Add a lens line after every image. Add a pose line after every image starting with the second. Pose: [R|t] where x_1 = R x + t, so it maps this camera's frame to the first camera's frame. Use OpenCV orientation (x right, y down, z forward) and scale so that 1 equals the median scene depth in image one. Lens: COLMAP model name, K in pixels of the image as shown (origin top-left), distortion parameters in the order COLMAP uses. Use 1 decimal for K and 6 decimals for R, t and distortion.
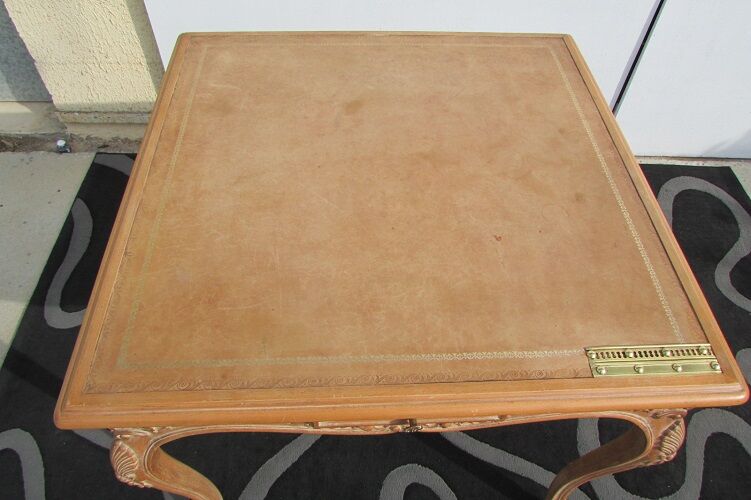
lens RADIAL K [[548.8, 0, 381.6], [0, 548.8, 249.9], [0, 0, 1]] dist [-0.035997, 0.006110]
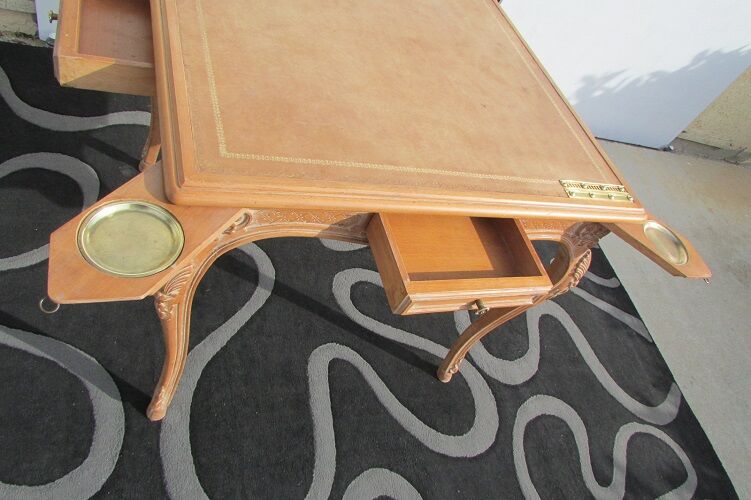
lens RADIAL K [[534.5, 0, 378.8], [0, 534.5, 249.9], [0, 0, 1]] dist [-0.014127, 0.011119]
pose [[0.913845, 0.024056, 0.405350, -0.555135], [-0.034841, 0.999207, 0.019250, 0.326411], [-0.404566, -0.031714, 0.913959, -0.055113]]
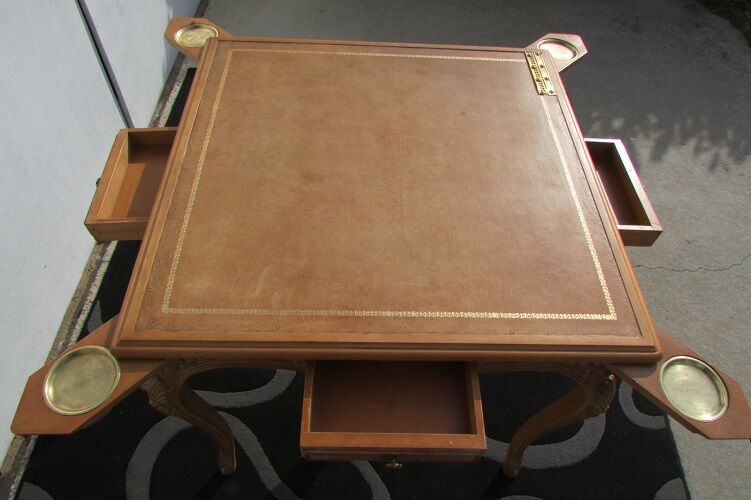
lens RADIAL K [[534.5, 0, 382.1], [0, 534.5, 251.9], [0, 0, 1]] dist [-0.014127, 0.011119]
pose [[0.048799, -0.813707, 0.579224, -0.980767], [0.760155, 0.406435, 0.506927, -0.807762], [-0.647907, 0.415562, 0.638377, 0.431441]]
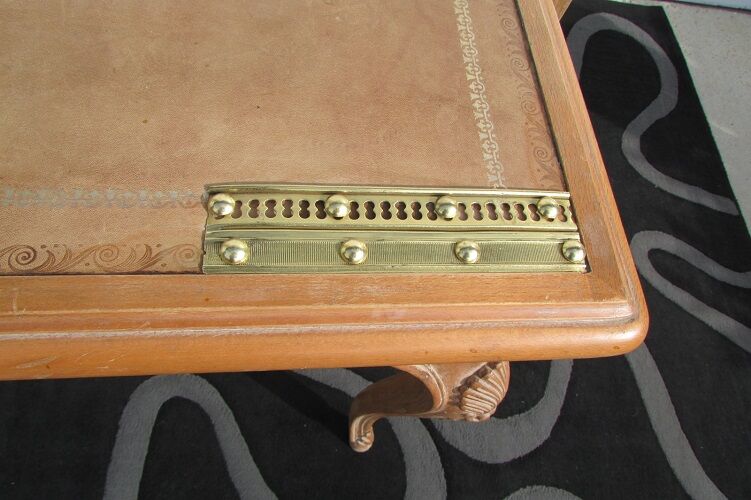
lens RADIAL K [[534.5, 0, 371.4], [0, 534.5, 250.4], [0, 0, 1]] dist [-0.014127, 0.011119]
pose [[0.992643, 0.027653, 0.117881, 0.408376], [-0.053493, 0.973563, 0.222068, 0.131447], [-0.108624, -0.226741, 0.967879, 0.618935]]
